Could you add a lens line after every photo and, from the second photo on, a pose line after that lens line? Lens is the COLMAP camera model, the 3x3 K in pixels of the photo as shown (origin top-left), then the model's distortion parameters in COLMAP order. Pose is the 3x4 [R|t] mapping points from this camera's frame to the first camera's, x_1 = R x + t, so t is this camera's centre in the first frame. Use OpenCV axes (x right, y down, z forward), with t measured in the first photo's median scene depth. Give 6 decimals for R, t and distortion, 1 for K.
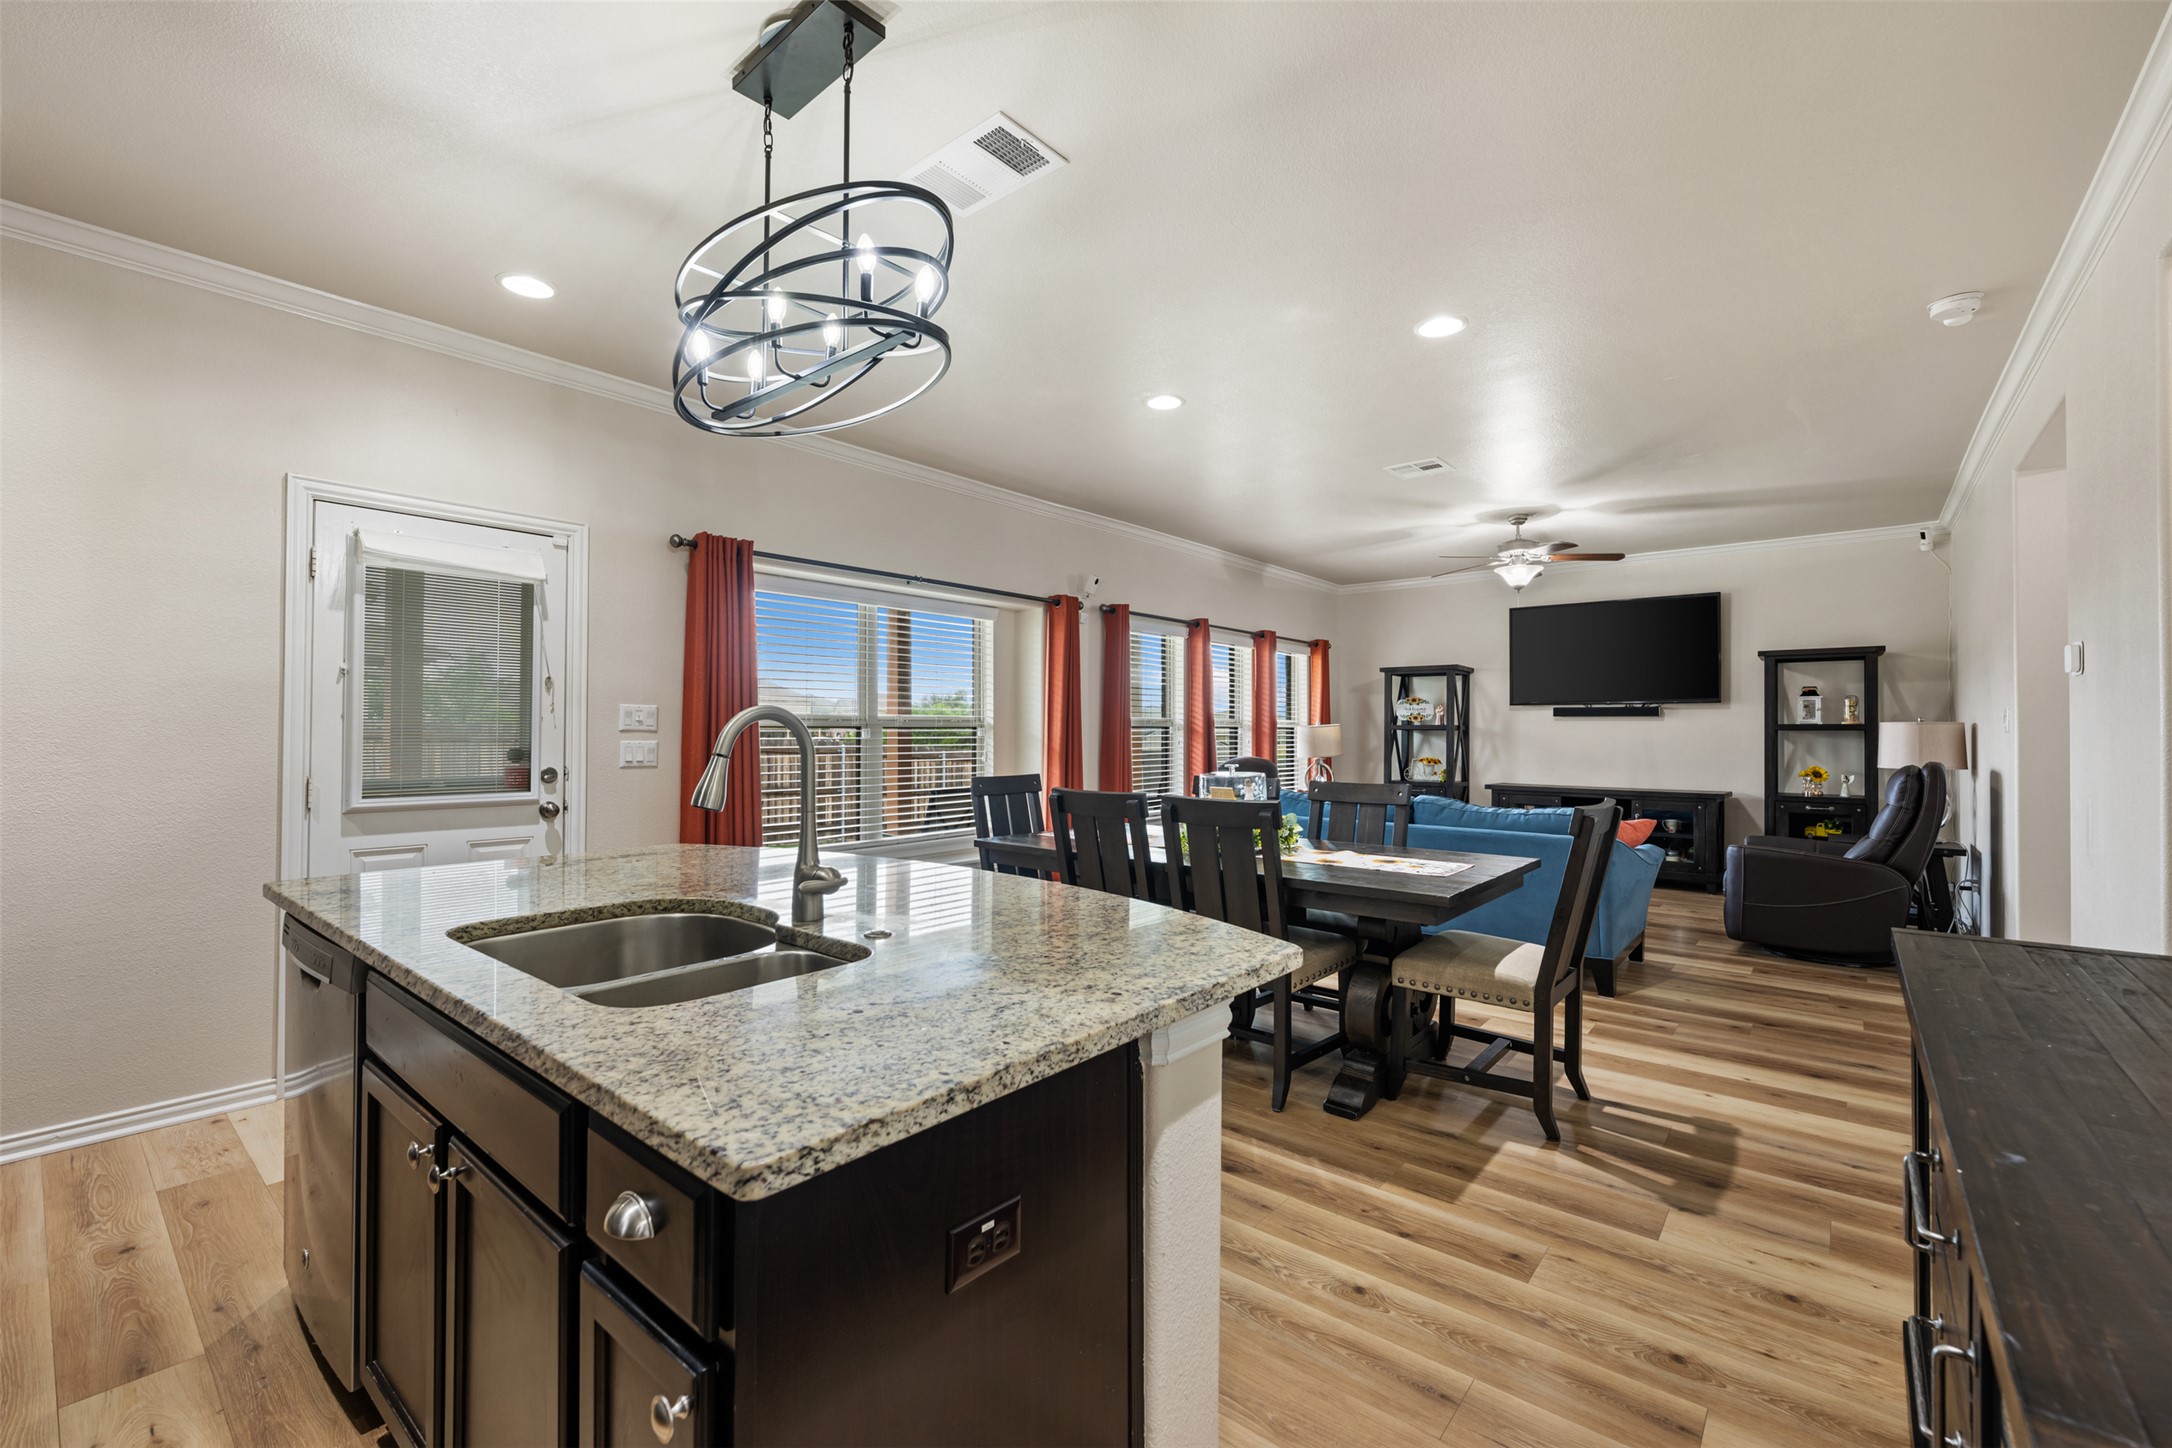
lens RADIAL K [[904.5, 0, 1082.2], [0, 904.5, 722.4], [0, 0, 1]] dist [-0.006099, -0.000958]
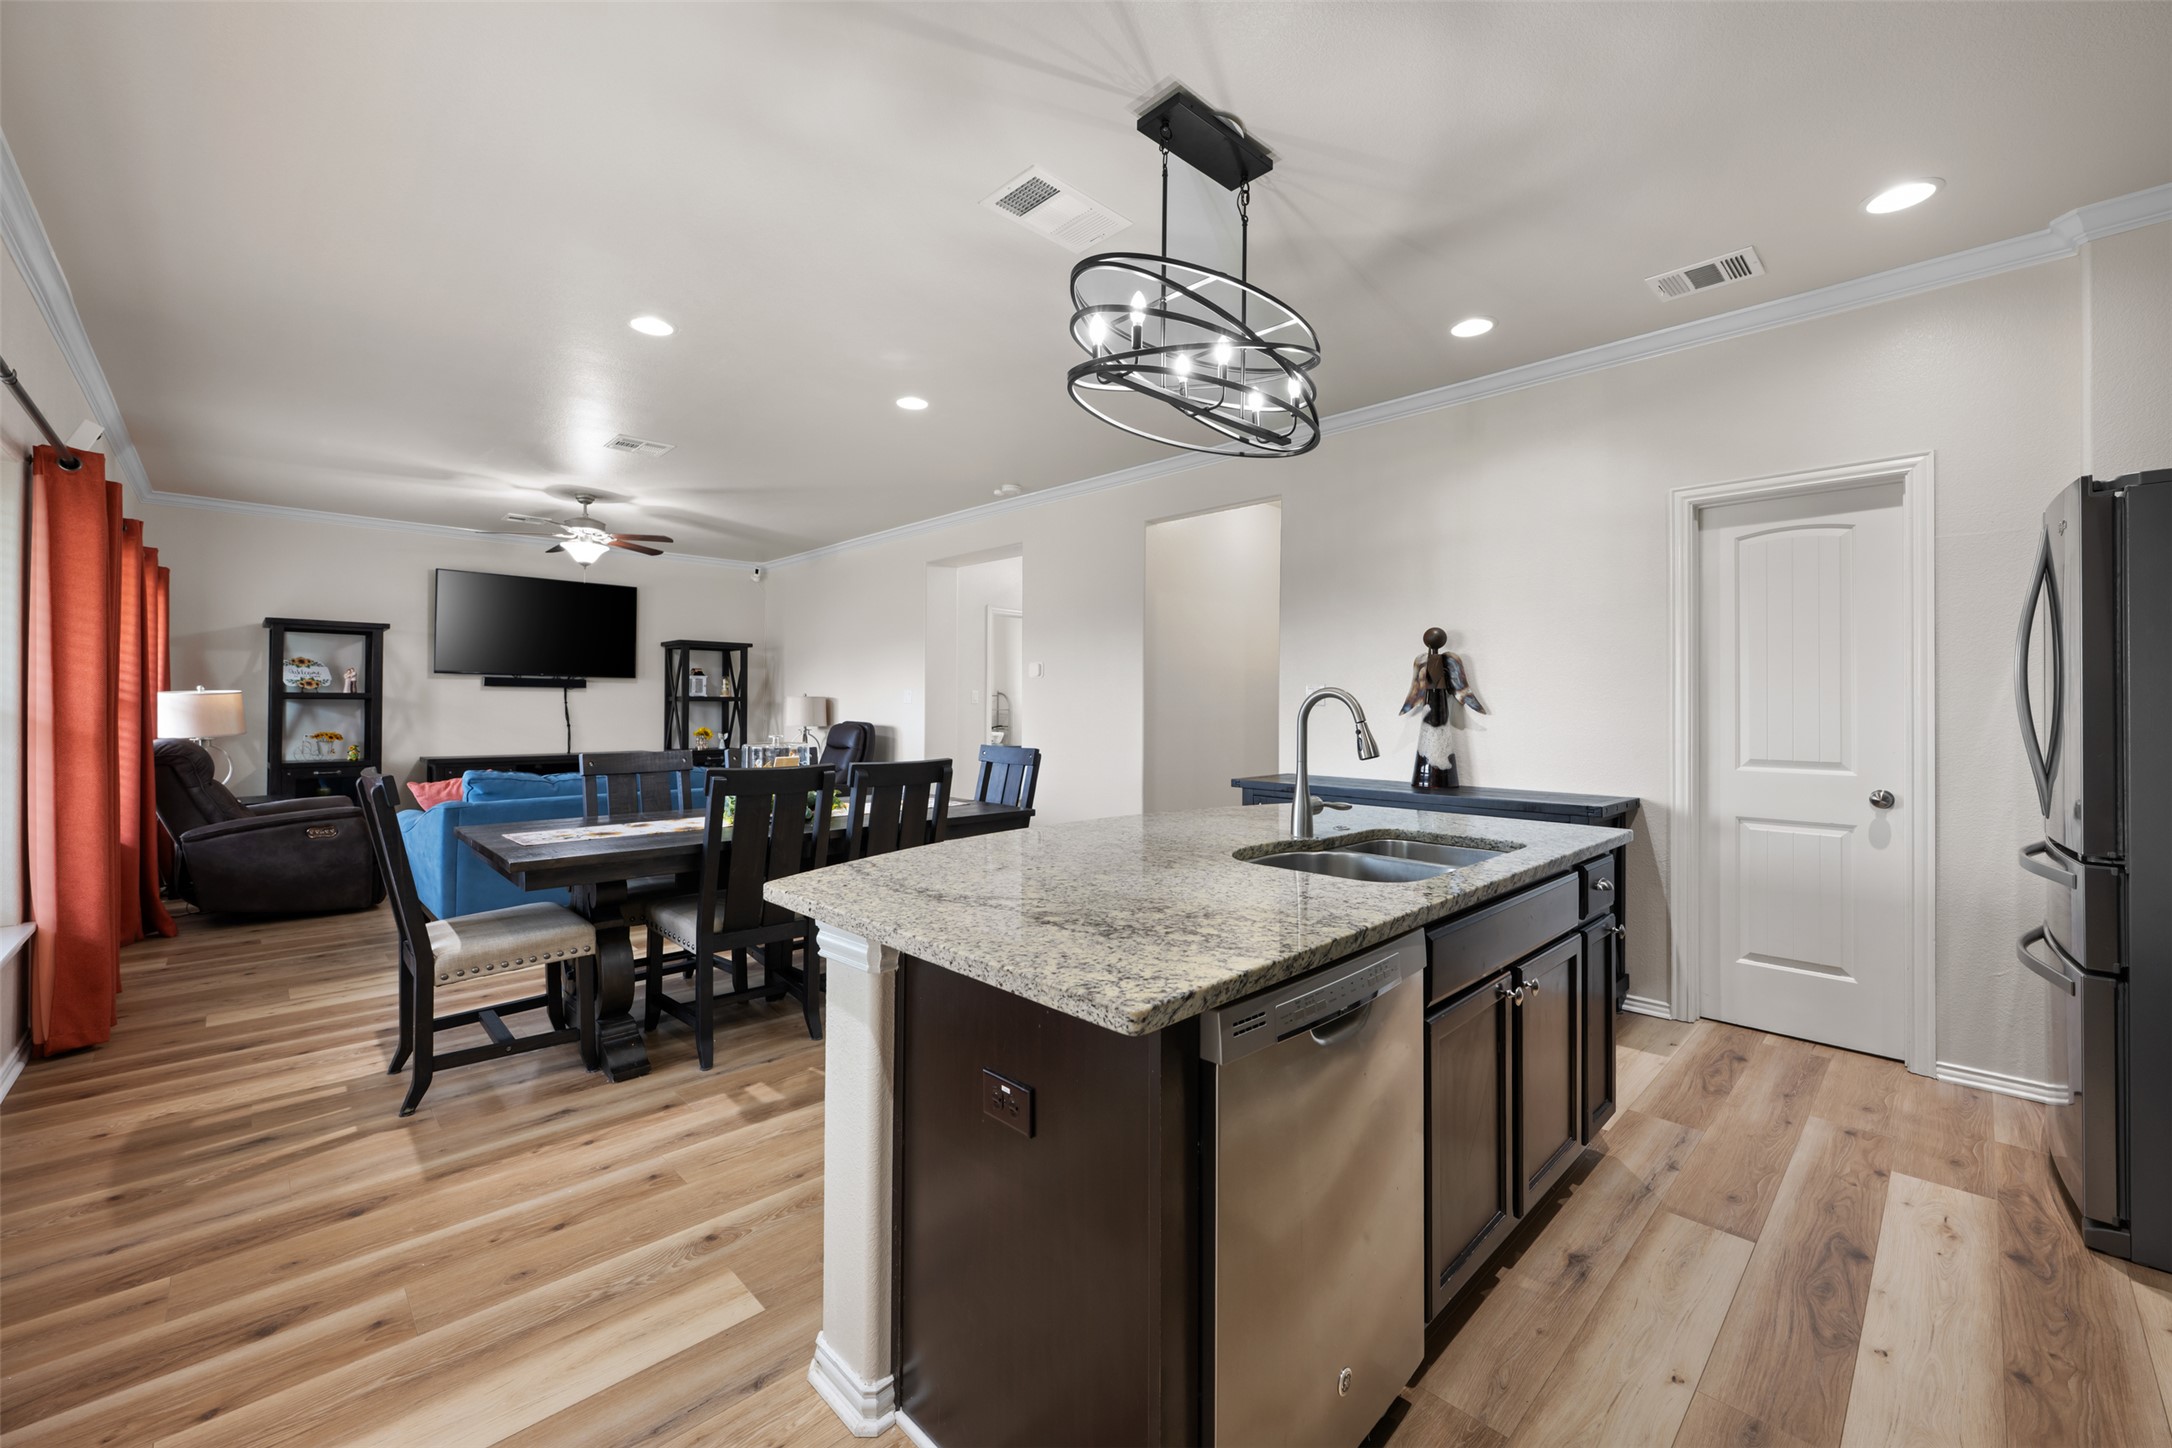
lens RADIAL K [[869.1, 0, 1086.8], [0, 869.1, 710.4], [0, 0, 1]] dist [-0.006198, 0.000011]
pose [[0.090713, -0.010456, 0.995822, -0.426892], [-0.014881, 0.999819, 0.011853, -0.000992], [-0.995766, -0.015894, 0.090541, 0.300078]]
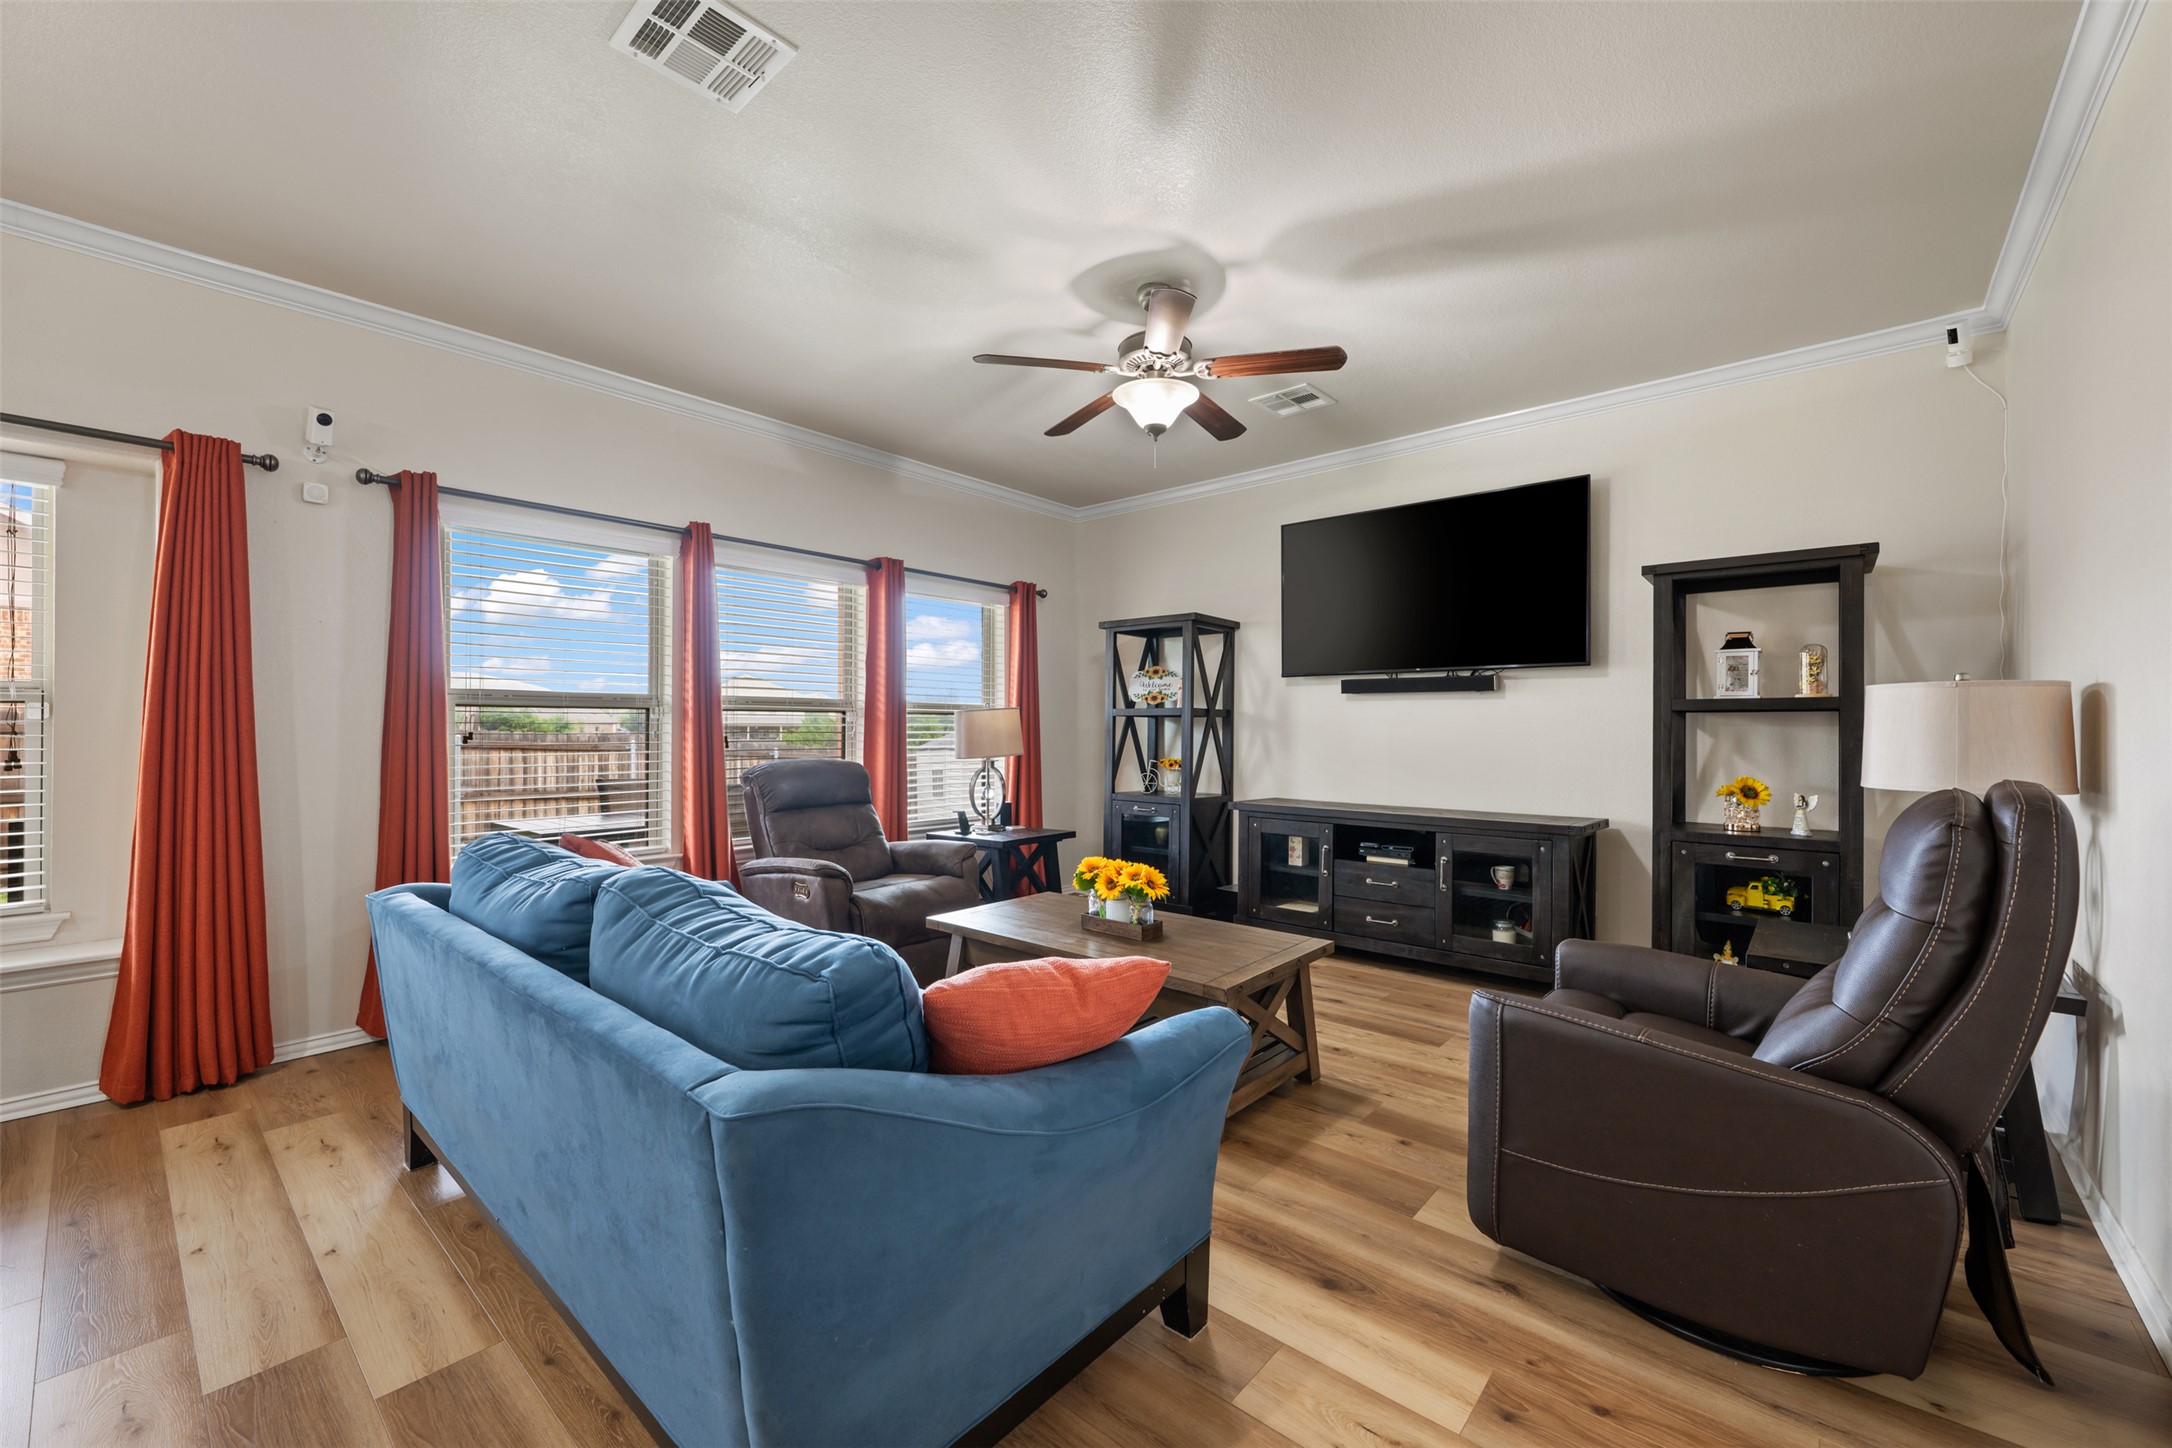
lens RADIAL K [[869.1, 0, 1090.4], [0, 869.1, 727.1], [0, 0, 1]] dist [-0.006198, 0.000011]
pose [[0.999969, -0.000670, -0.007837, 0.412715], [0.000727, 0.999973, 0.007314, 0.014254], [0.007832, -0.007320, 0.999943, 0.464424]]
